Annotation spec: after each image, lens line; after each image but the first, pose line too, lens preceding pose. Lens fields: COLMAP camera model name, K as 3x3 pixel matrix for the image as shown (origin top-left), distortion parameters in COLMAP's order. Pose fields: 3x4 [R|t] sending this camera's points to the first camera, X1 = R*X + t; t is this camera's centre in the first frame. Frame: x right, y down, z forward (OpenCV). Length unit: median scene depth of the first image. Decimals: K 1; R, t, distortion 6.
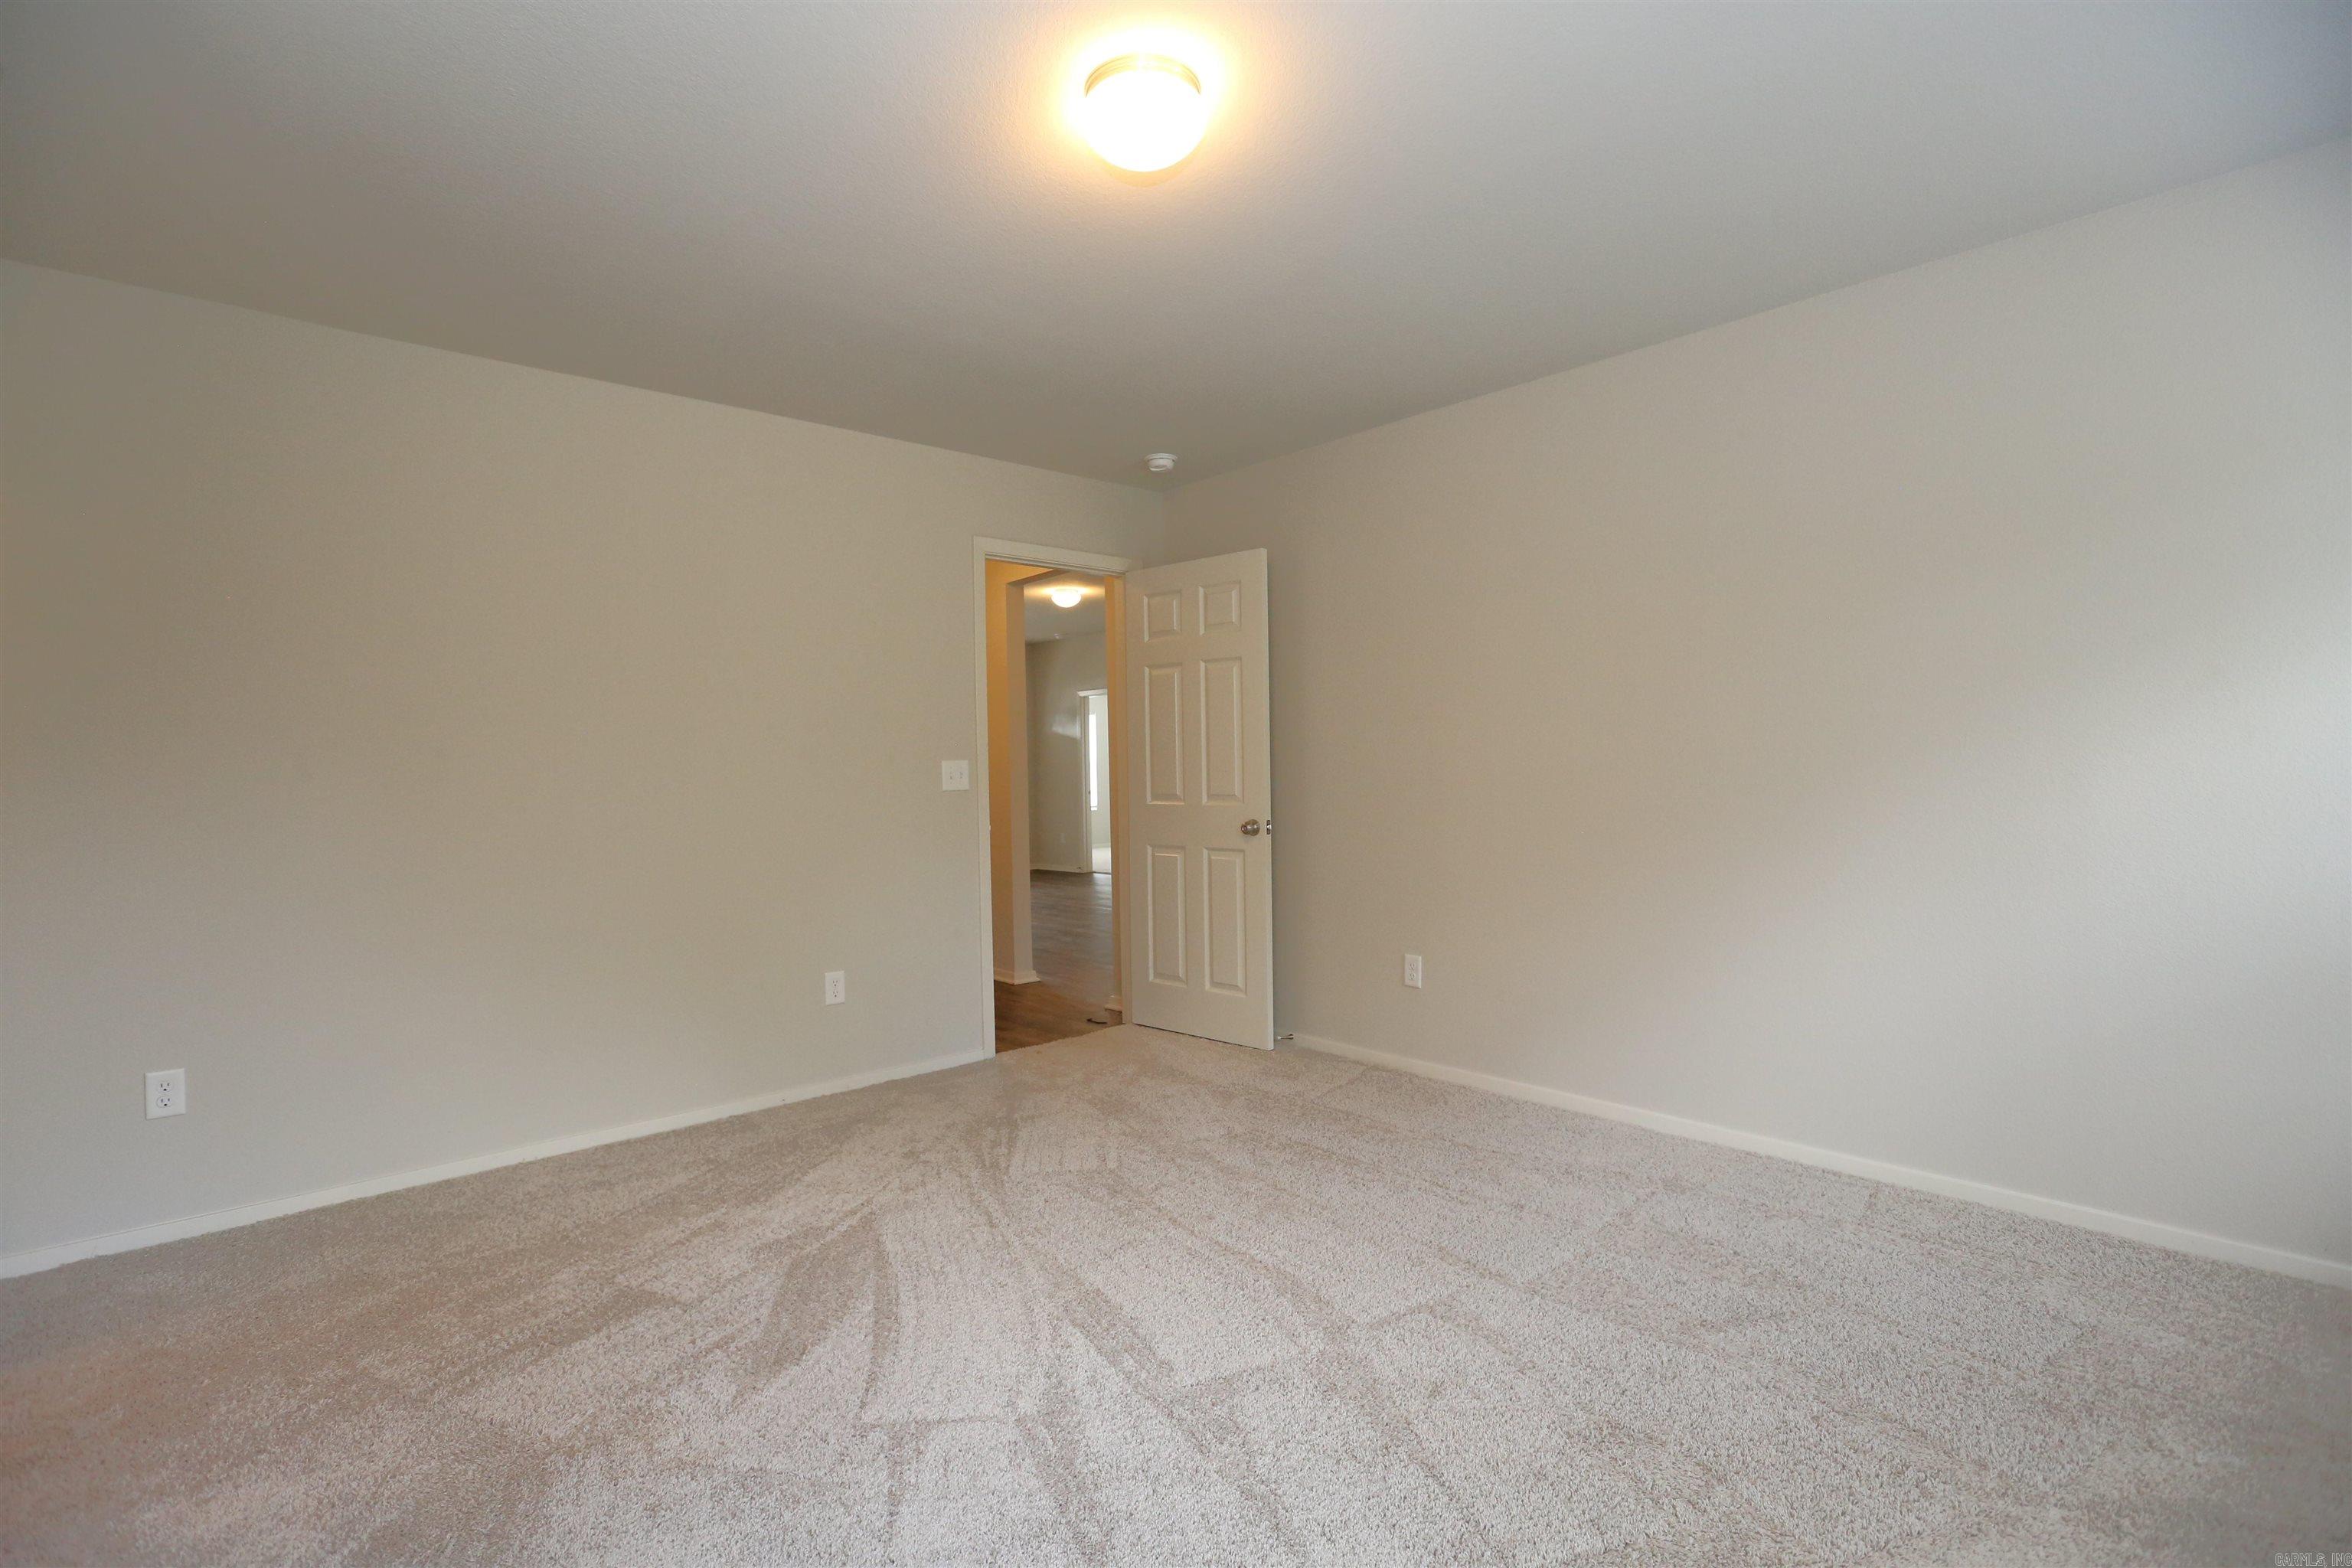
lens RADIAL K [[1066.9, 0, 1169.9], [0, 1066.9, 776.4], [0, 0, 1]] dist [-0.056530, 0.021976]
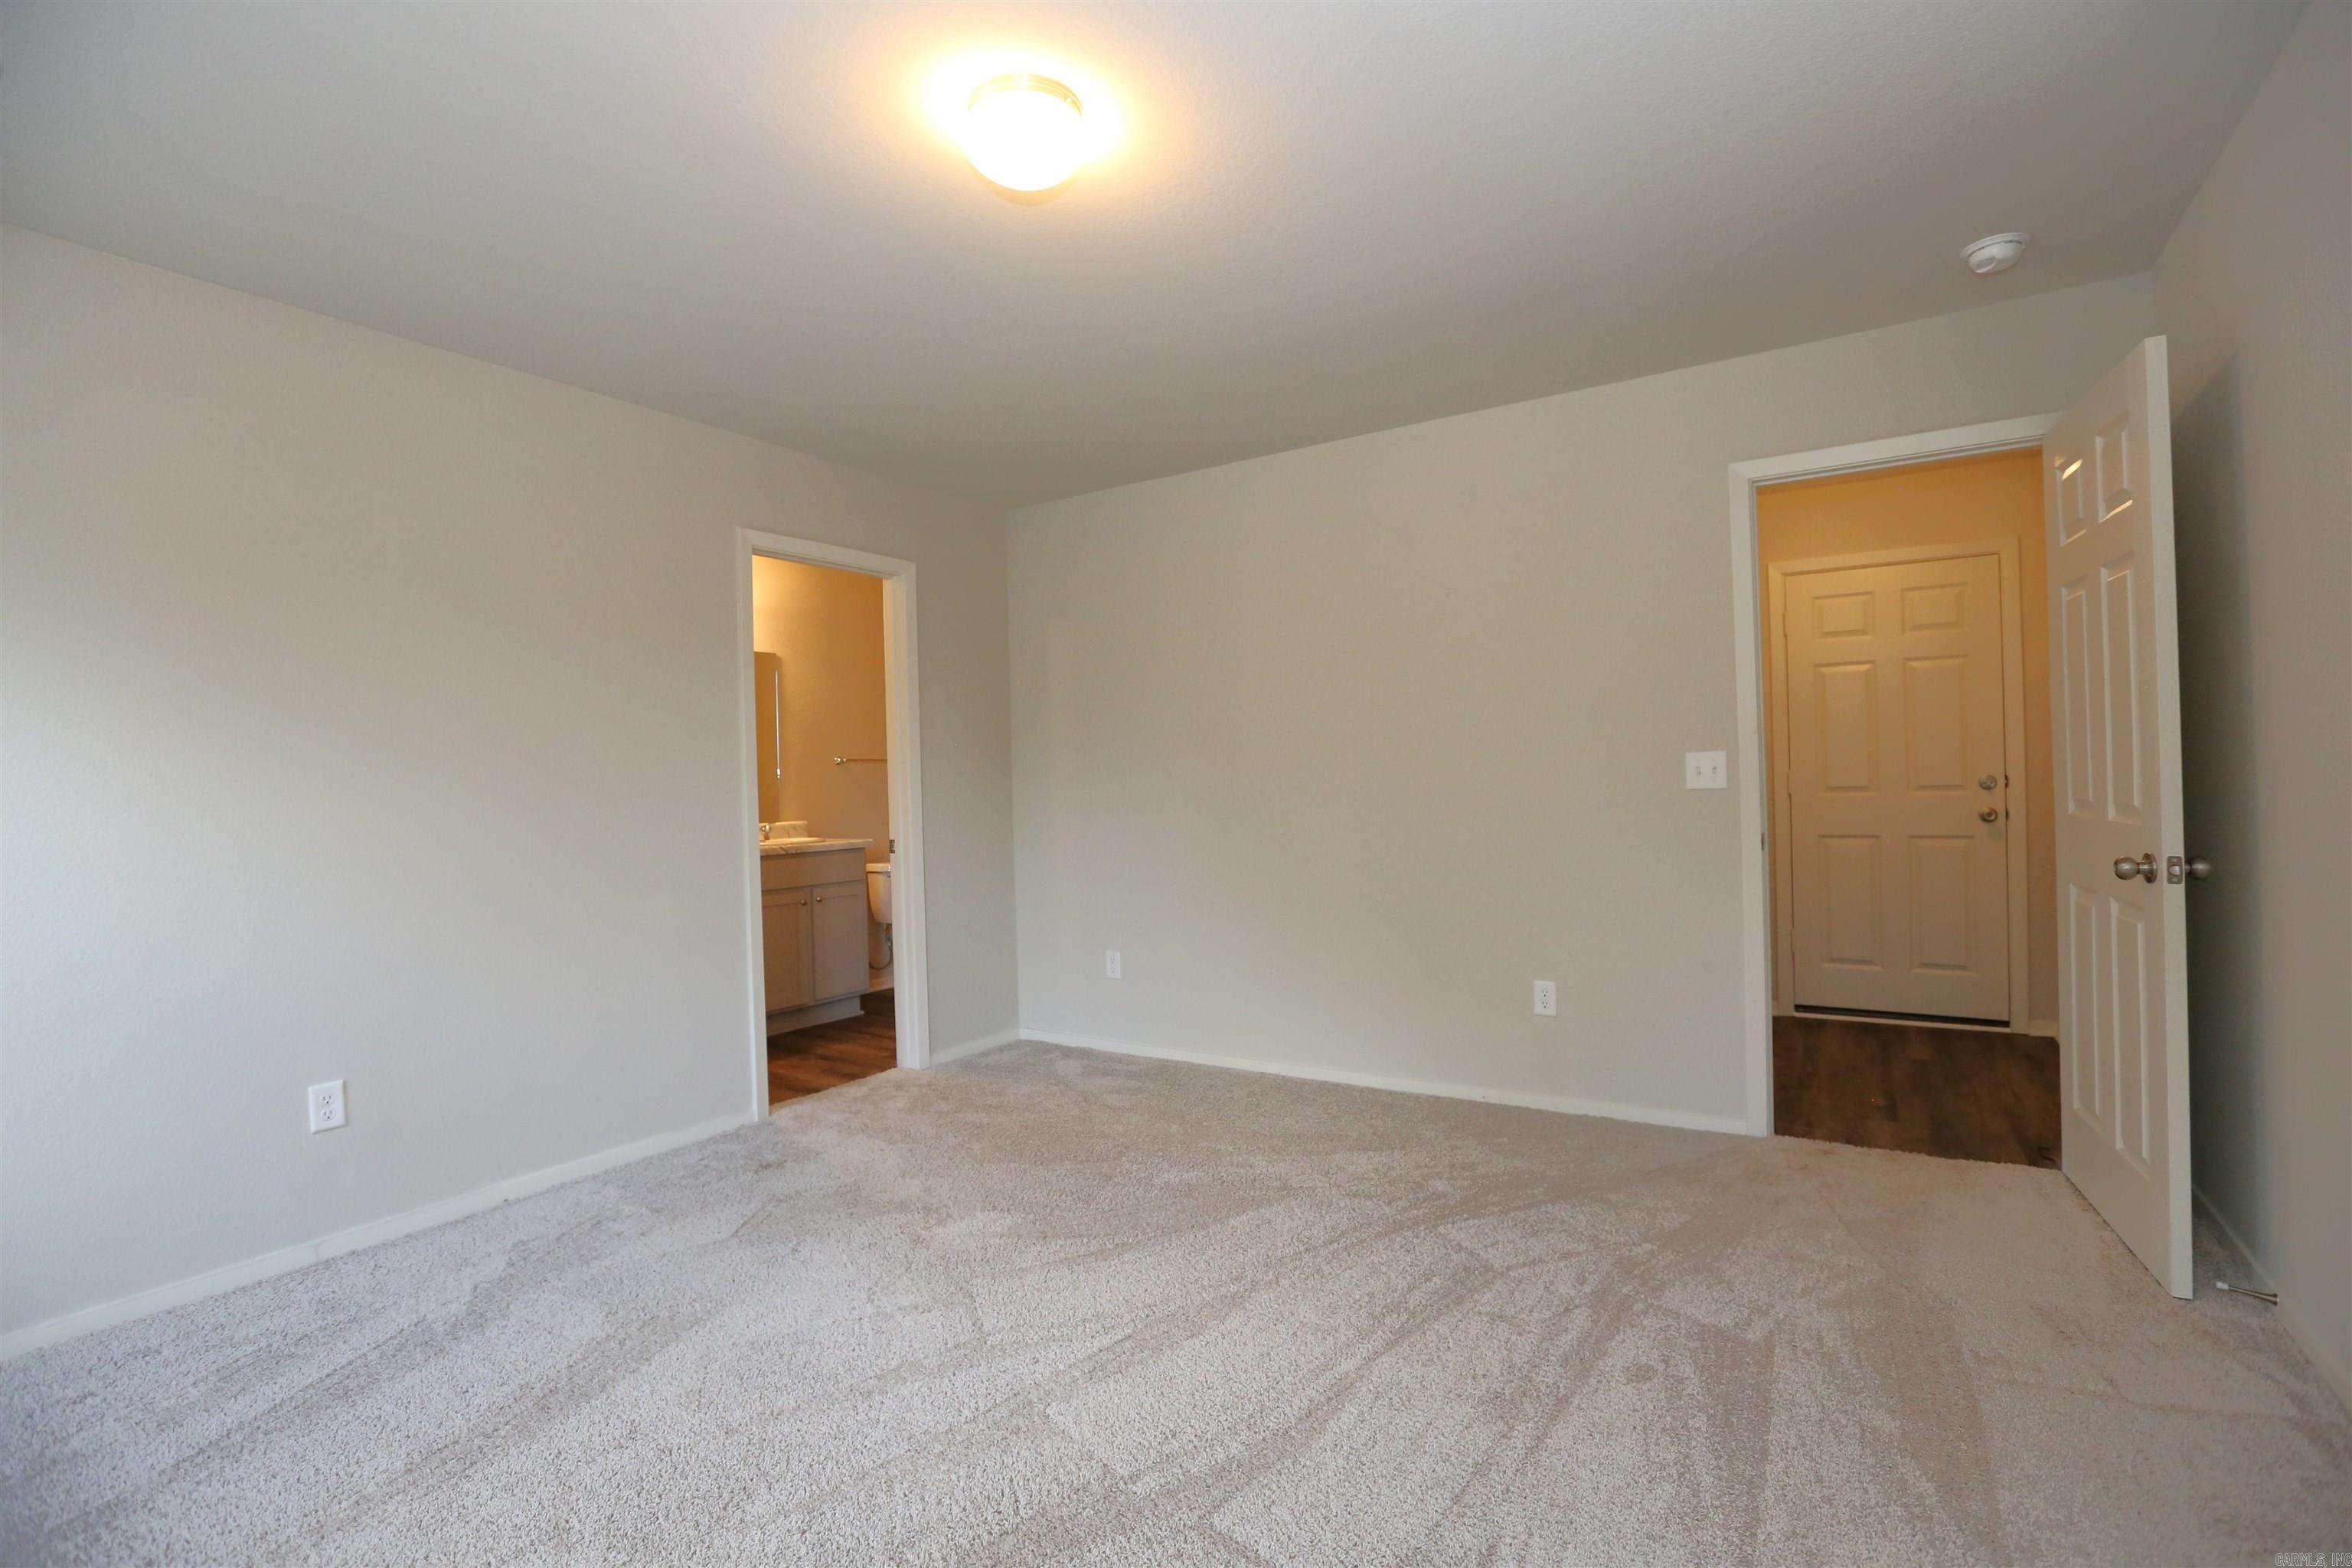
lens RADIAL K [[1066.9, 0, 1169.9], [0, 1066.9, 776.4], [0, 0, 1]] dist [-0.056530, 0.021976]
pose [[0.252251, 0.007754, -0.967631, 0.468759], [0.021975, 0.999664, 0.013739, -0.016150], [0.967412, -0.024730, 0.251996, 0.411338]]
